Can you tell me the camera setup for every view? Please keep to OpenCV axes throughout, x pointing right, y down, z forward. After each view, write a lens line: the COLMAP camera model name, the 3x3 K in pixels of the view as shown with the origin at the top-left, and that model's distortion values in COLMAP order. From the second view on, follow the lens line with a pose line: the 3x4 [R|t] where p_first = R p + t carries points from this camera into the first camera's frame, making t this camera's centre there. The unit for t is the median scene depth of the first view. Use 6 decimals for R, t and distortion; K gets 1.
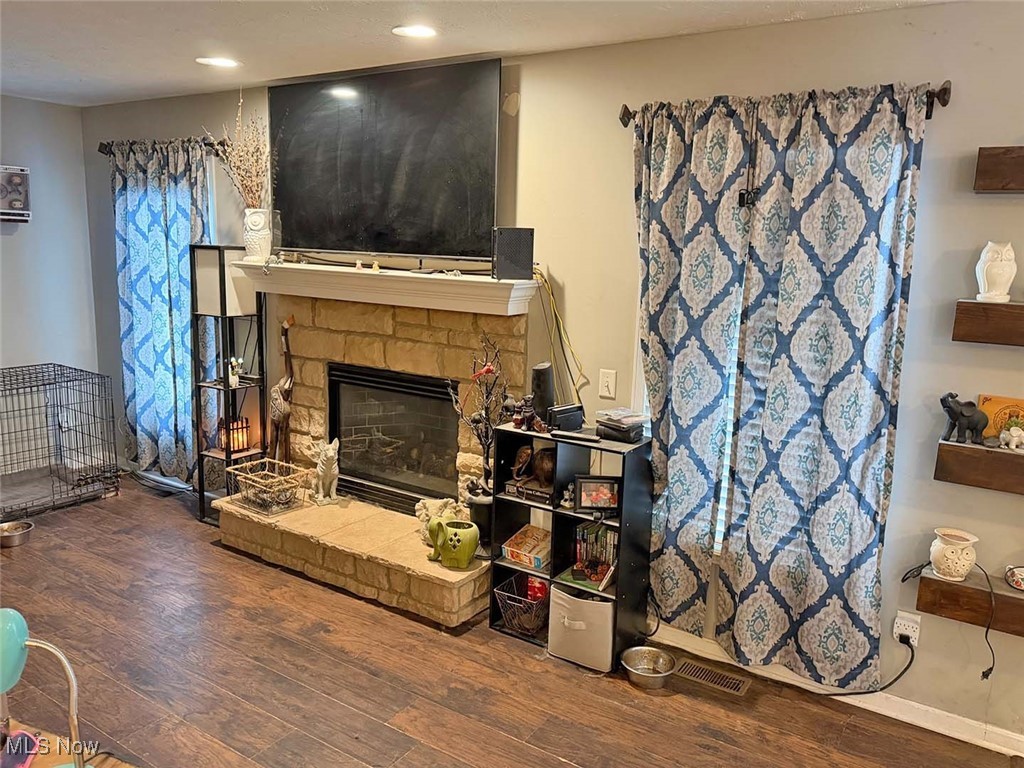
lens RADIAL K [[784.6, 0, 512.3], [0, 784.6, 382.7], [0, 0, 1]] dist [0.006715, 0.001095]
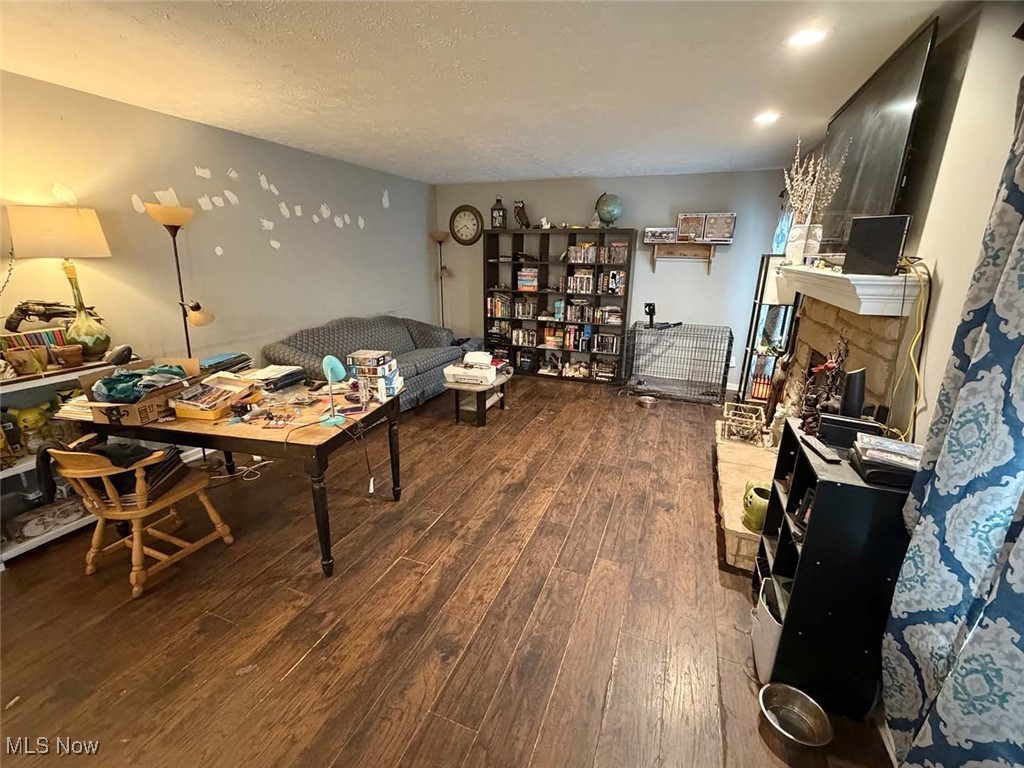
lens RADIAL K [[443.6, 0, 511.3], [0, 443.6, 383.3], [0, 0, 1]] dist [0.000326, -0.000005]
pose [[0.197707, 0.255151, -0.946472, 0.427715], [-0.190087, 0.957183, 0.218331, -0.041568], [0.961654, 0.136747, 0.237743, 0.461764]]
